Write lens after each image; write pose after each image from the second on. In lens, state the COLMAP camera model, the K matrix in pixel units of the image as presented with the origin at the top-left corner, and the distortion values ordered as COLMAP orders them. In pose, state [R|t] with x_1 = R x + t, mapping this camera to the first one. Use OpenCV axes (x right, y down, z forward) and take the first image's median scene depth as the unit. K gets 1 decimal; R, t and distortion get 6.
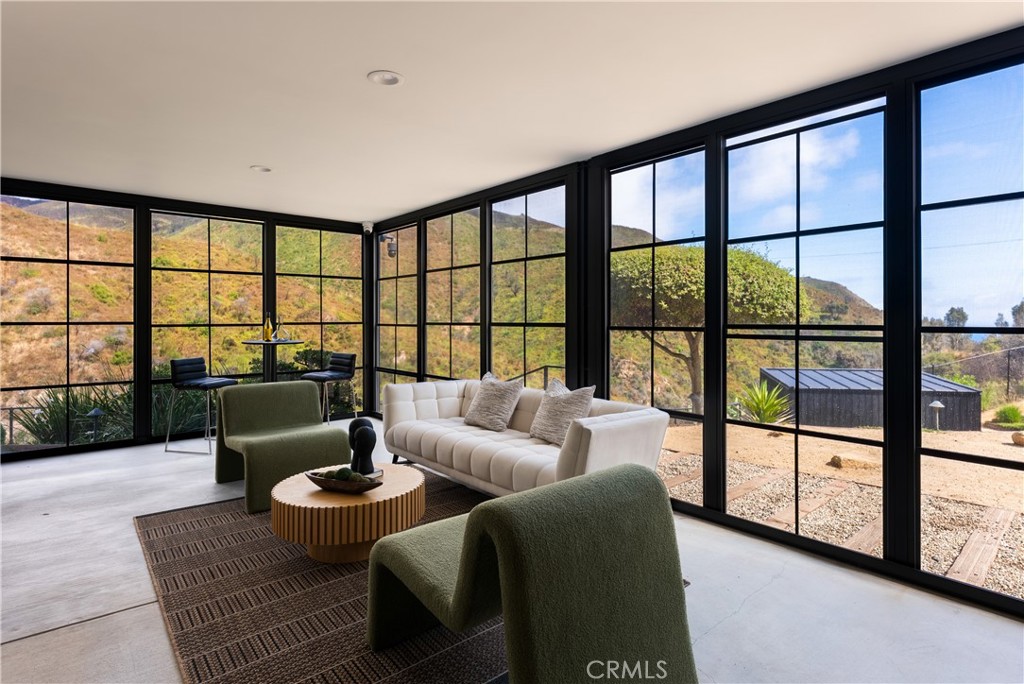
lens RADIAL K [[524.1, 0, 510.8], [0, 524.1, 337.1], [0, 0, 1]] dist [-0.002173, -0.000123]
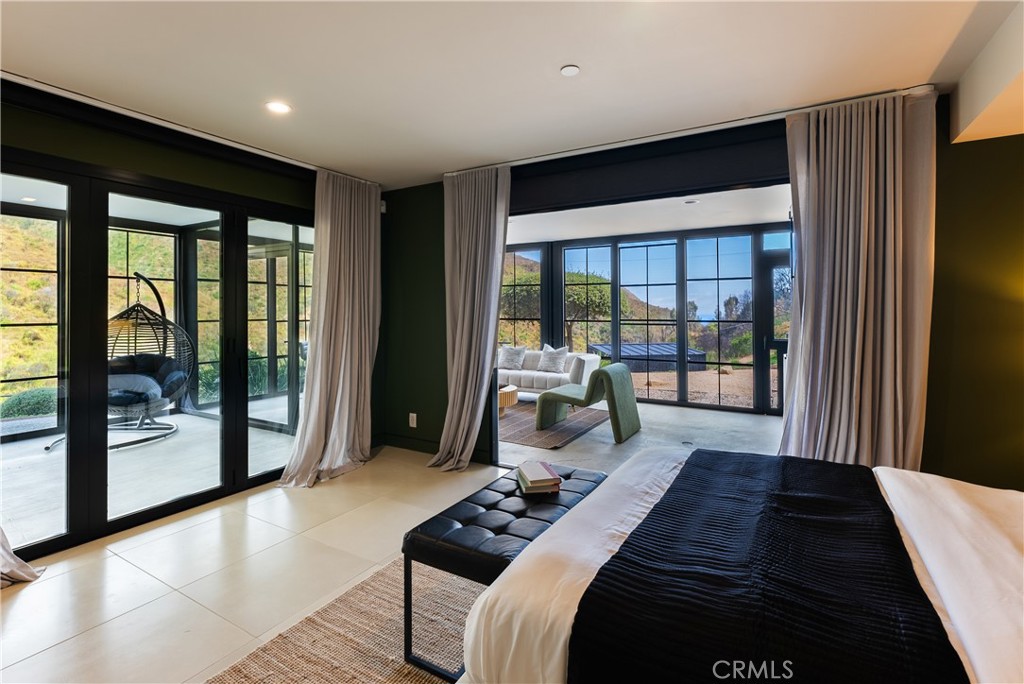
lens RADIAL K [[462.1, 0, 508.3], [0, 462.1, 332.6], [0, 0, 1]] dist [-0.001571, -0.000197]
pose [[0.946914, -0.016891, 0.321043, -0.690922], [0.012049, 0.999782, 0.017064, -0.004306], [-0.321261, -0.012290, 0.946911, -0.782457]]
